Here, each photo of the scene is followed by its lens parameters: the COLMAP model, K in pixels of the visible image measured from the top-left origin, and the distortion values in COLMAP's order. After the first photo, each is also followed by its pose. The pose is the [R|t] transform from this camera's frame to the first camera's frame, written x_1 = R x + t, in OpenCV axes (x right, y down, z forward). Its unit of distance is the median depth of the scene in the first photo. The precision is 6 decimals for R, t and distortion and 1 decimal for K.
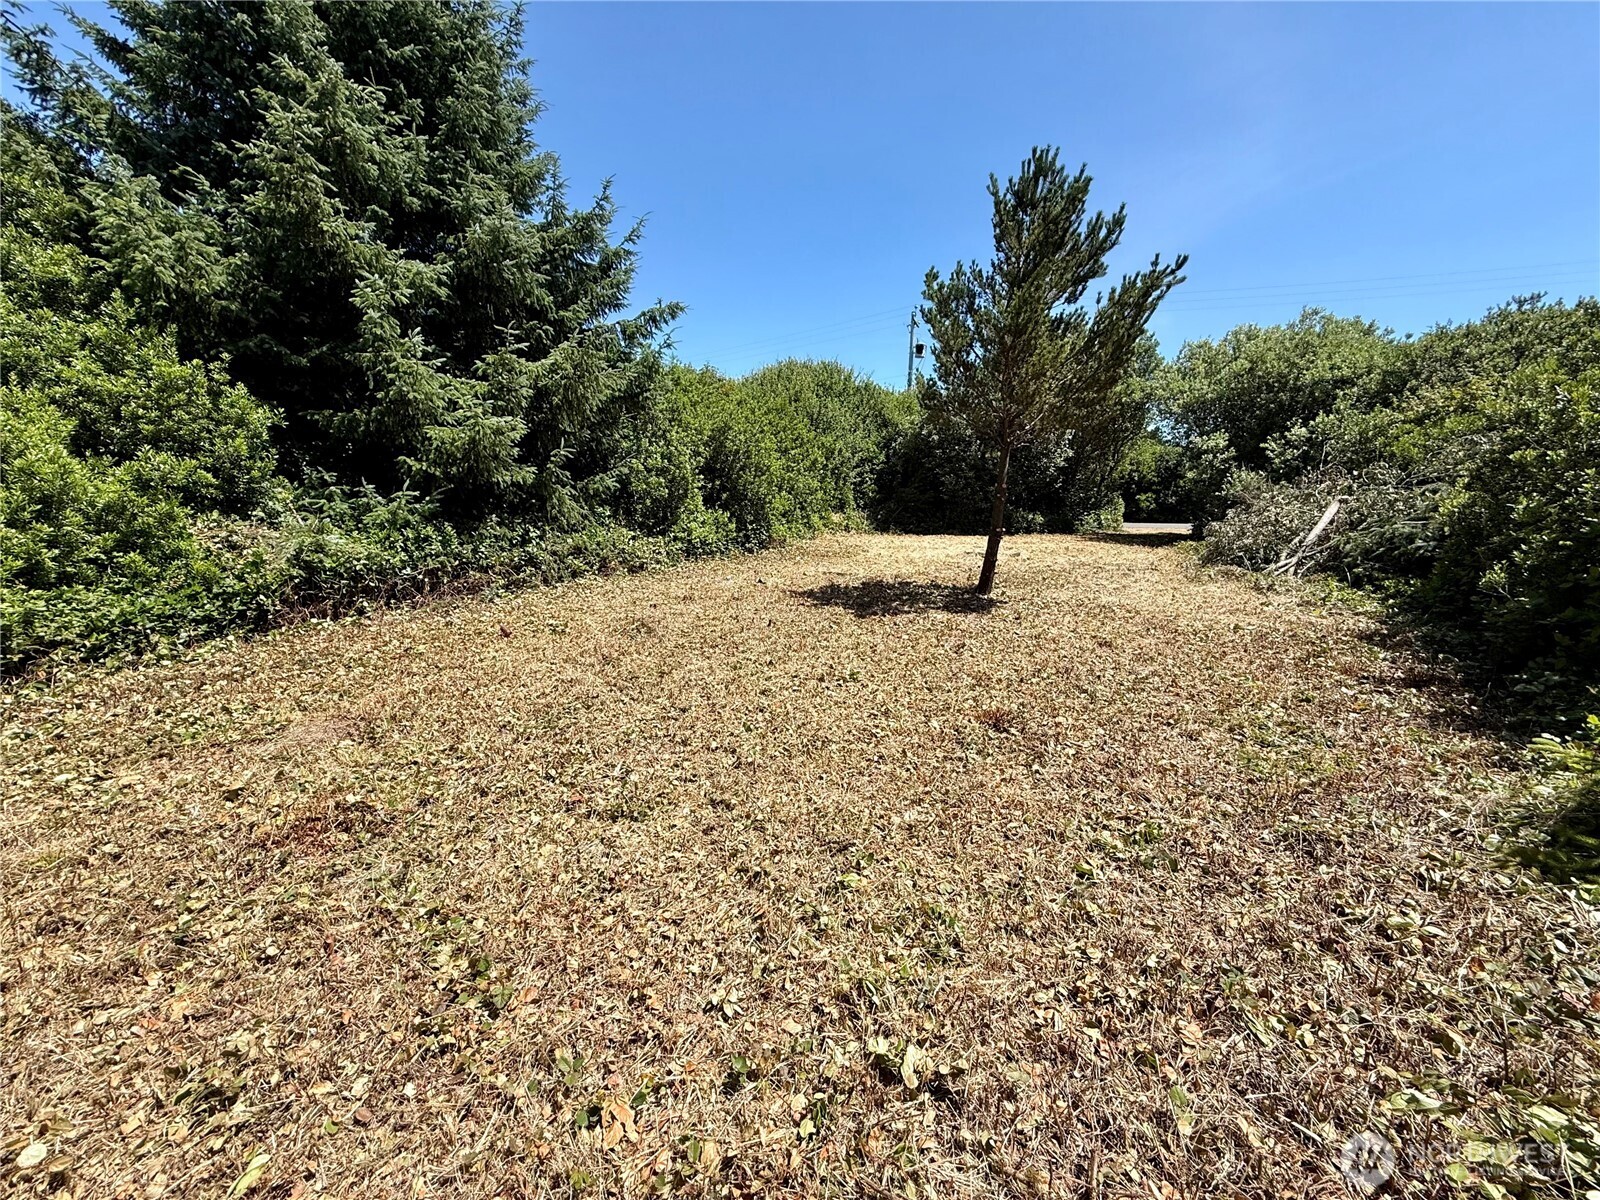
lens RADIAL K [[641.9, 0, 804.0], [0, 641.9, 601.6], [0, 0, 1]] dist [0.001624, 0.000235]
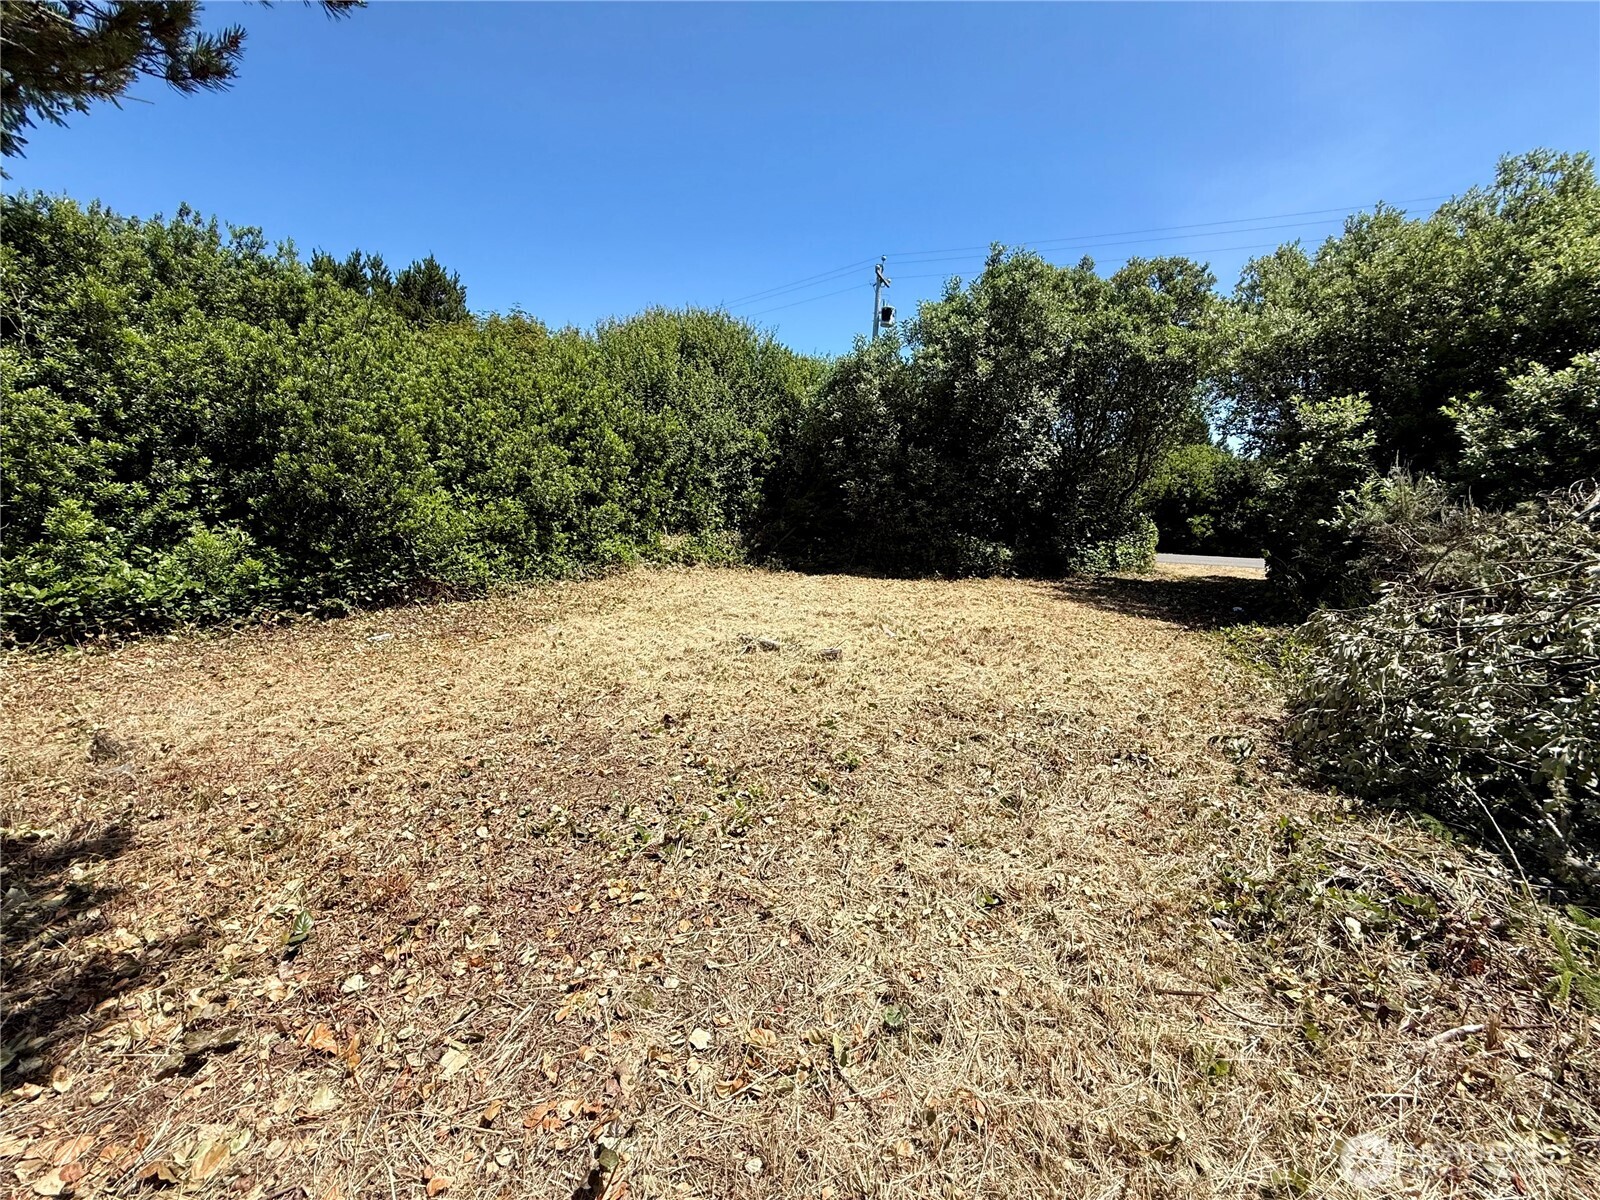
lens RADIAL K [[641.9, 0, 795.5], [0, 641.9, 597.0], [0, 0, 1]] dist [0.001624, 0.000235]
pose [[0.995260, 0.038103, -0.089470, 0.220287], [-0.040095, 0.998984, -0.020574, -0.065009], [0.088595, 0.024064, 0.995777, 0.360703]]
